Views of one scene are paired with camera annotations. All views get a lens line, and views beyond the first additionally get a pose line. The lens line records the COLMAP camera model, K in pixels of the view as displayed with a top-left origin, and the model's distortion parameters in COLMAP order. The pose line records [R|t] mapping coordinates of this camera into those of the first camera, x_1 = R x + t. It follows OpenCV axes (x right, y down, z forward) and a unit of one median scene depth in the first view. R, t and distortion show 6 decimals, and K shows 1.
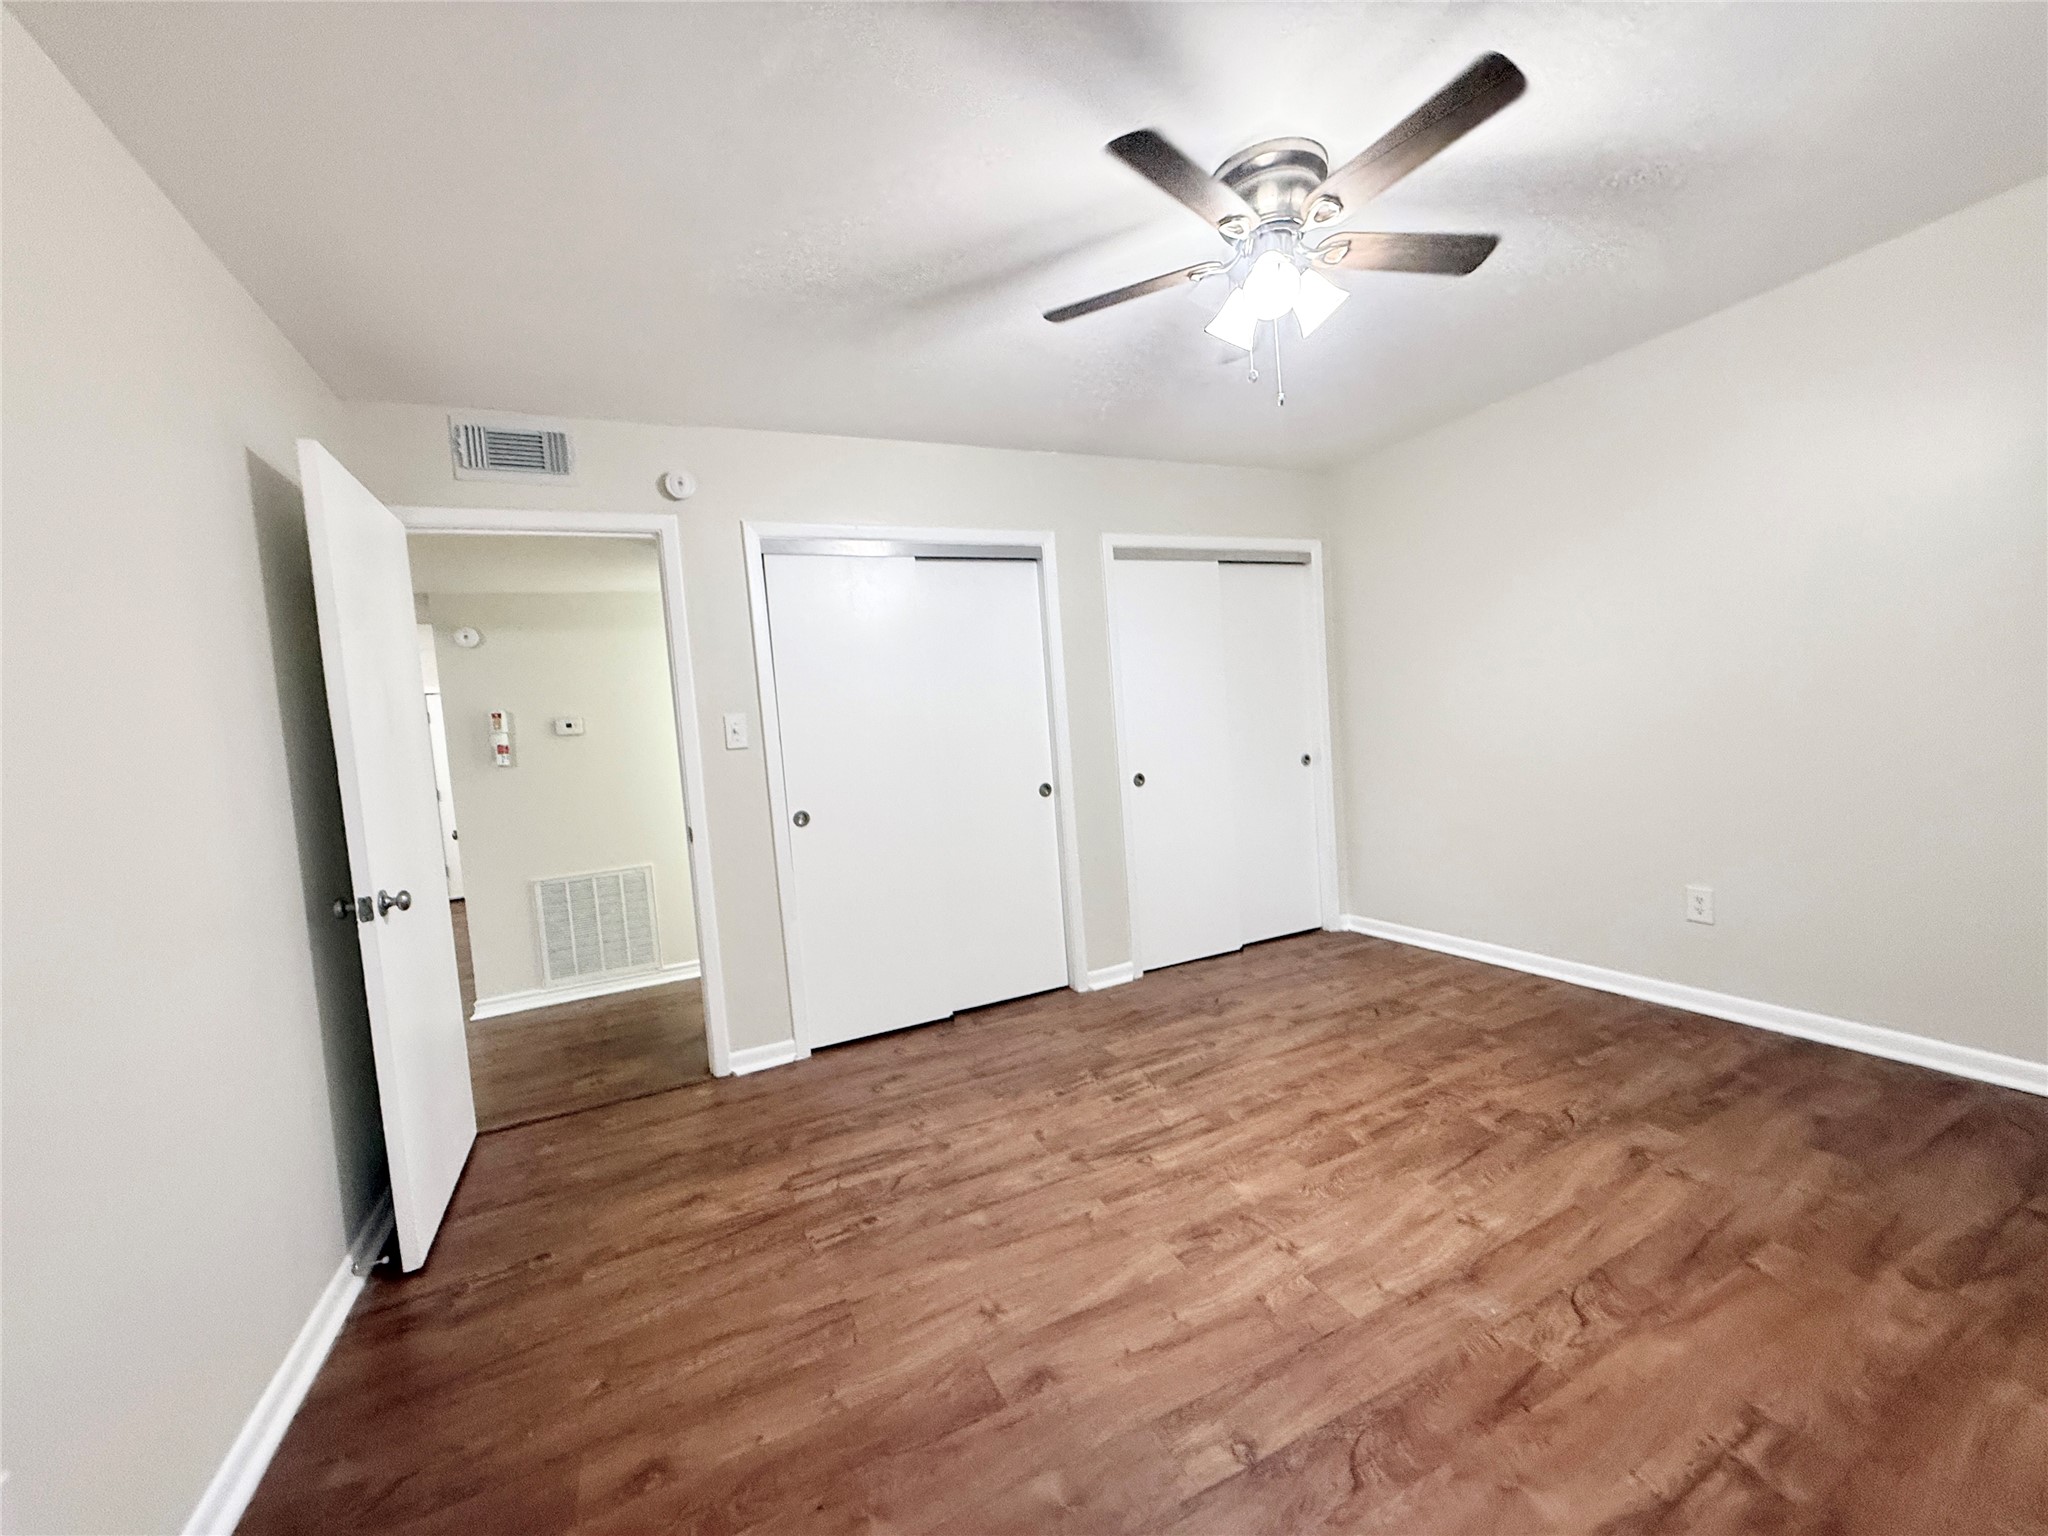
lens RADIAL K [[817.7, 0, 1020.7], [0, 817.7, 773.7], [0, 0, 1]] dist [-0.000077, 0.000478]
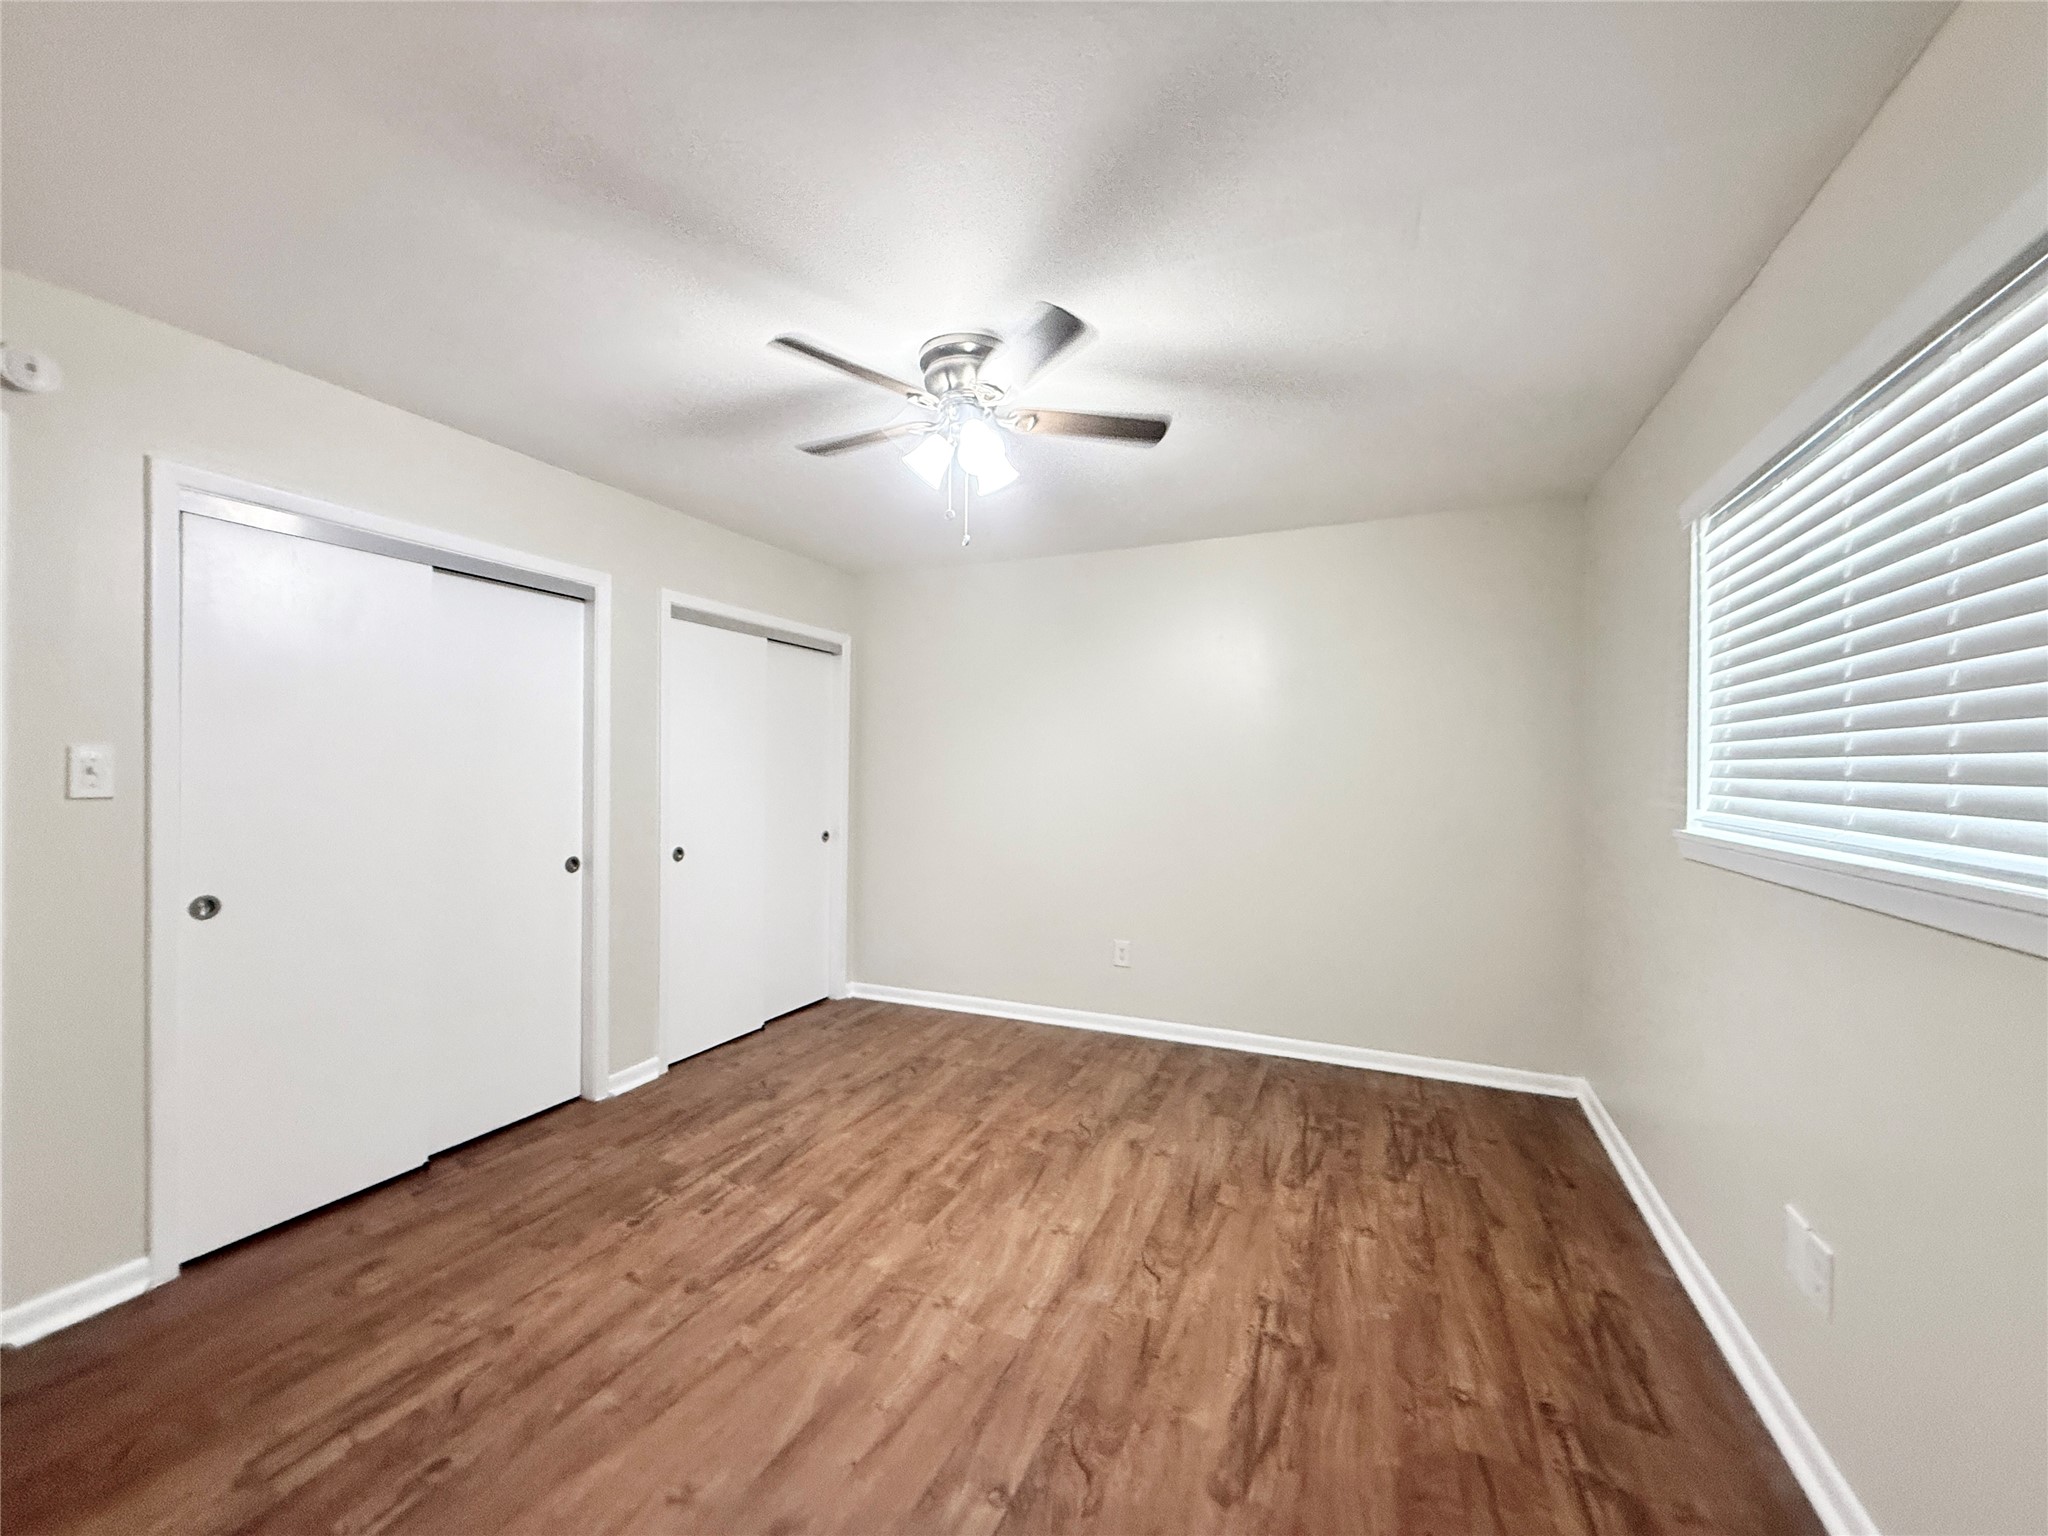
lens RADIAL K [[817.7, 0, 1020.7], [0, 817.7, 773.7], [0, 0, 1]] dist [-0.000077, 0.000478]
pose [[0.752643, 0.080973, 0.653431, -0.276412], [-0.028576, 0.995491, -0.090447, -0.016431], [-0.657808, 0.049402, 0.751563, 0.065694]]
